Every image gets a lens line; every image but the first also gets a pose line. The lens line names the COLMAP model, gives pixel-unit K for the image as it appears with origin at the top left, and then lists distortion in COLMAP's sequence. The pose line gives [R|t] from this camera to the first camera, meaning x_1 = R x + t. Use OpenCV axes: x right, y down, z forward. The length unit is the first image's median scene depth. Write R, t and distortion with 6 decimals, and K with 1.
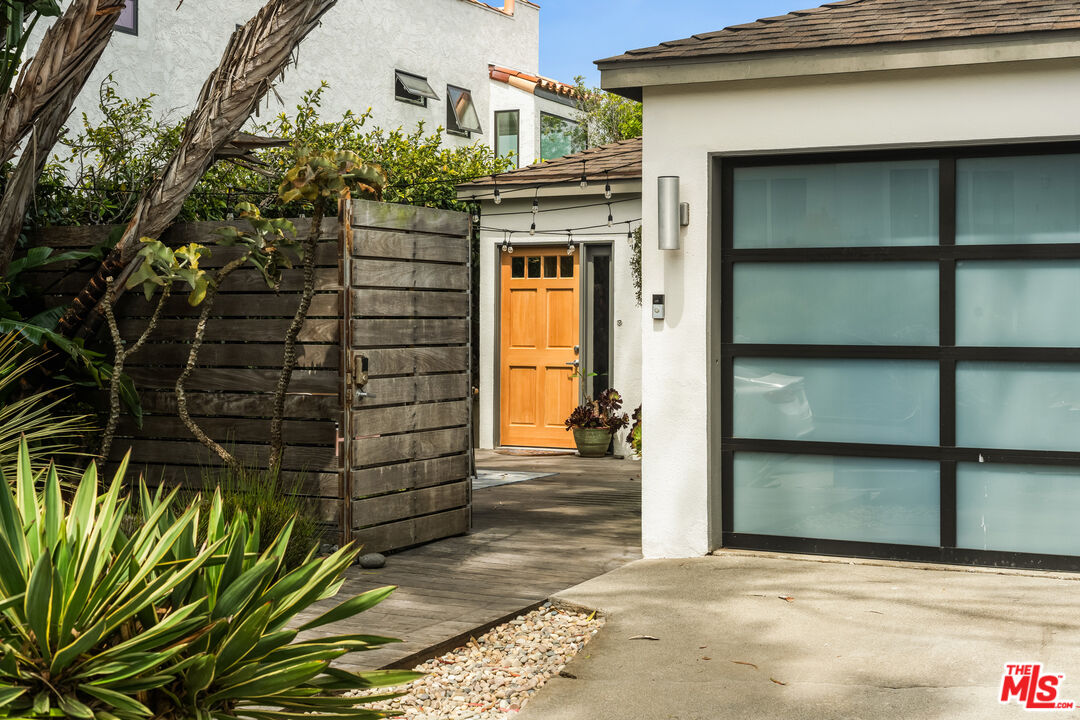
lens RADIAL K [[1602.6, 0, 540.0], [0, 1602.6, 360.0], [0, 0, 1]] dist [-0.029526, -0.053287]
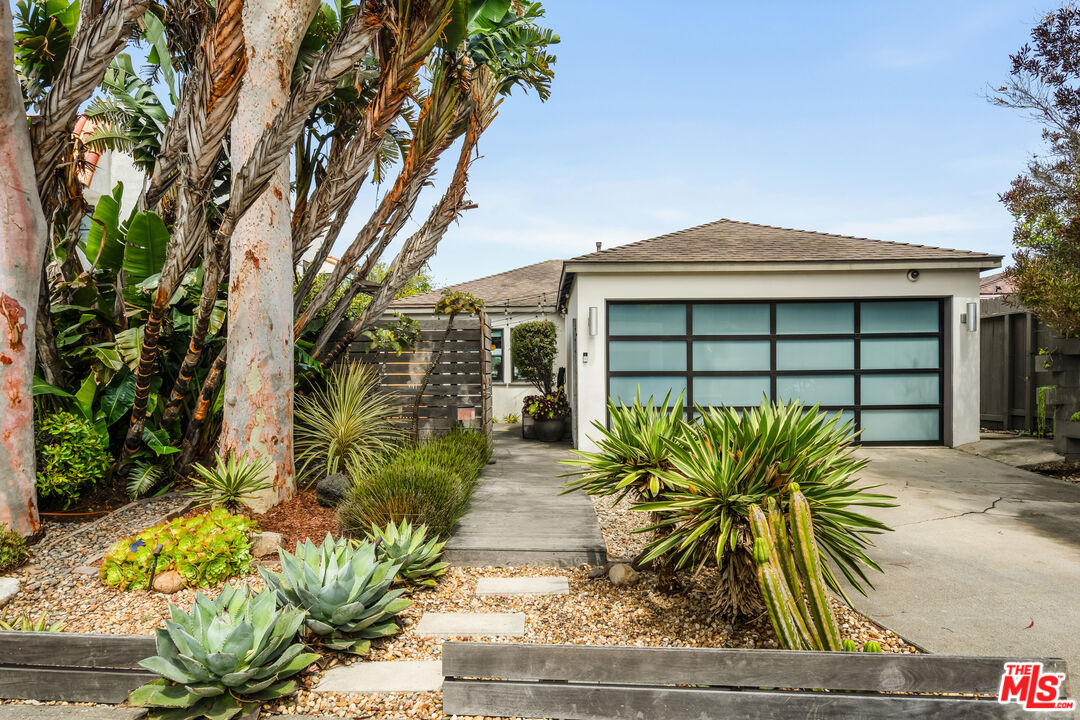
lens RADIAL K [[609.5, 0, 540.0], [0, 609.5, 360.0], [0, 0, 1]] dist [0.001789, 0.000381]
pose [[0.919890, -0.001966, 0.392172, -0.389344], [0.014605, 0.999465, -0.029248, -0.001226], [-0.391905, 0.032633, 0.919427, 0.131993]]
